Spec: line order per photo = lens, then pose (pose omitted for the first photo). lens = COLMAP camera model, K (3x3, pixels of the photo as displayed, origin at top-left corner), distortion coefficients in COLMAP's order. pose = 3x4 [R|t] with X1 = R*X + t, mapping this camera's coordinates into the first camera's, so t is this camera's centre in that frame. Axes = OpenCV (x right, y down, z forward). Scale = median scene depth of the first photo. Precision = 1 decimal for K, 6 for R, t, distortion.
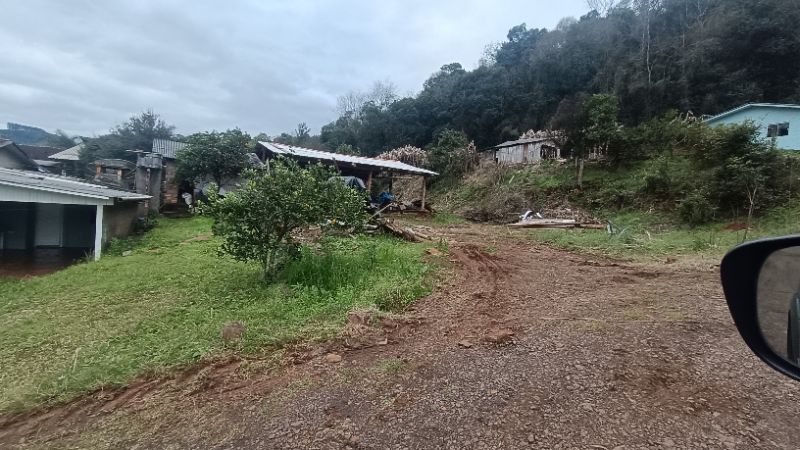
lens RADIAL K [[366.7, 0, 403.9], [0, 366.7, 194.3], [0, 0, 1]] dist [0.017830, 0.000302]
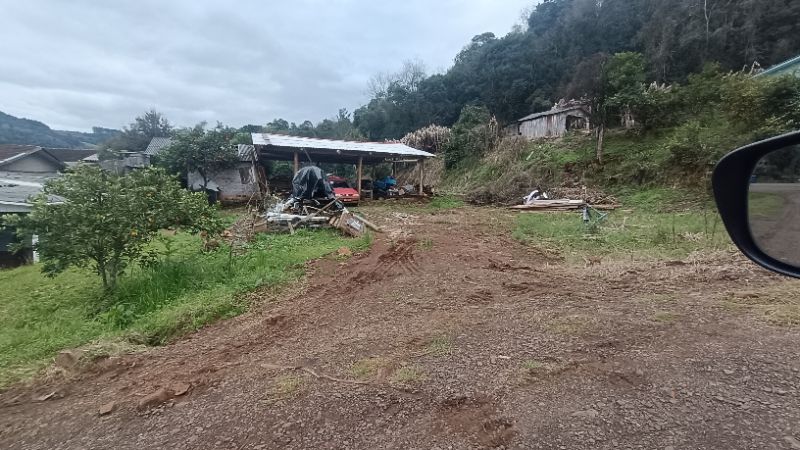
lens RADIAL K [[366.7, 0, 403.9], [0, 366.7, 194.3], [0, 0, 1]] dist [0.017830, 0.000302]
pose [[0.989791, -0.041142, -0.136460, 0.079882], [0.048417, 0.997553, 0.050429, -0.004759], [0.134052, -0.056521, 0.989361, 0.031434]]
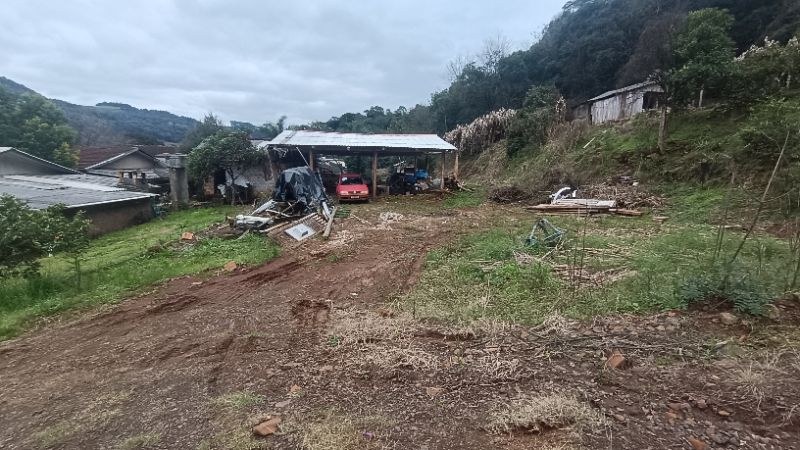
lens RADIAL K [[366.7, 0, 403.9], [0, 366.7, 194.3], [0, 0, 1]] dist [0.017830, 0.000302]
pose [[0.916950, -0.024251, -0.398264, 0.187855], [0.061393, 0.994840, 0.080770, -0.014912], [0.394250, -0.098513, 0.913708, 0.079088]]
